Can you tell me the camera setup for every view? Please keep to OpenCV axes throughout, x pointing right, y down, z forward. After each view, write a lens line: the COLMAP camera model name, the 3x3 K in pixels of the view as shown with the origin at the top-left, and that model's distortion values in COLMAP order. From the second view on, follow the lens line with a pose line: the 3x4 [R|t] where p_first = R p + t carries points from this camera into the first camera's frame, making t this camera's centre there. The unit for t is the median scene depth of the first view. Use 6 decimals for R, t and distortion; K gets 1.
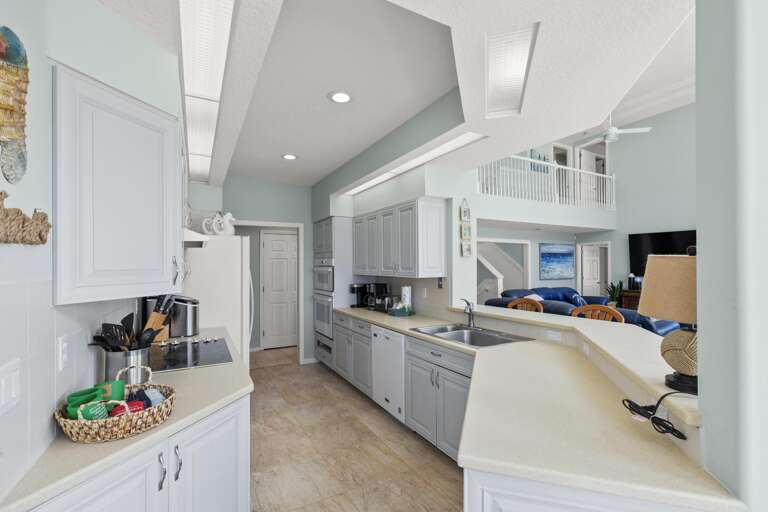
lens RADIAL K [[346.9, 0, 381.3], [0, 346.9, 258.1], [0, 0, 1]] dist [0.000108, 0.000156]
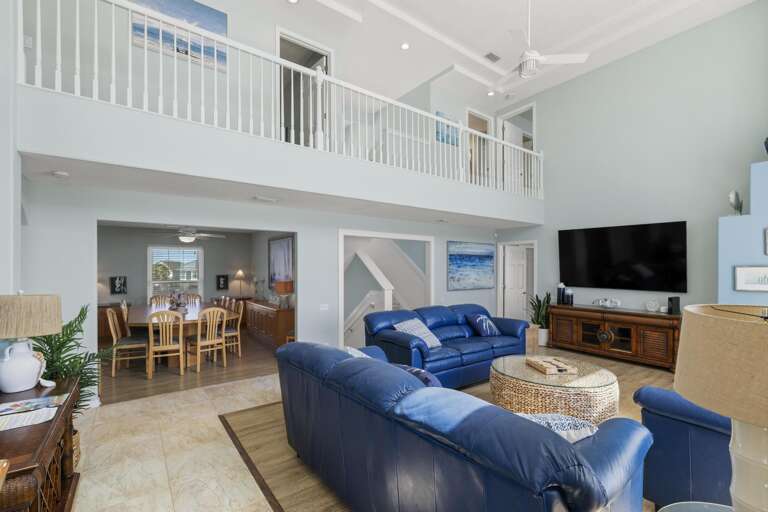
lens RADIAL K [[346.9, 0, 384.8], [0, 346.9, 261.9], [0, 0, 1]] dist [0.000108, 0.000156]
pose [[0.990142, 0.007911, 0.139844, 0.222078], [-0.008592, 0.999954, 0.004266, -0.000532], [-0.139804, -0.005425, 0.990164, 0.290811]]
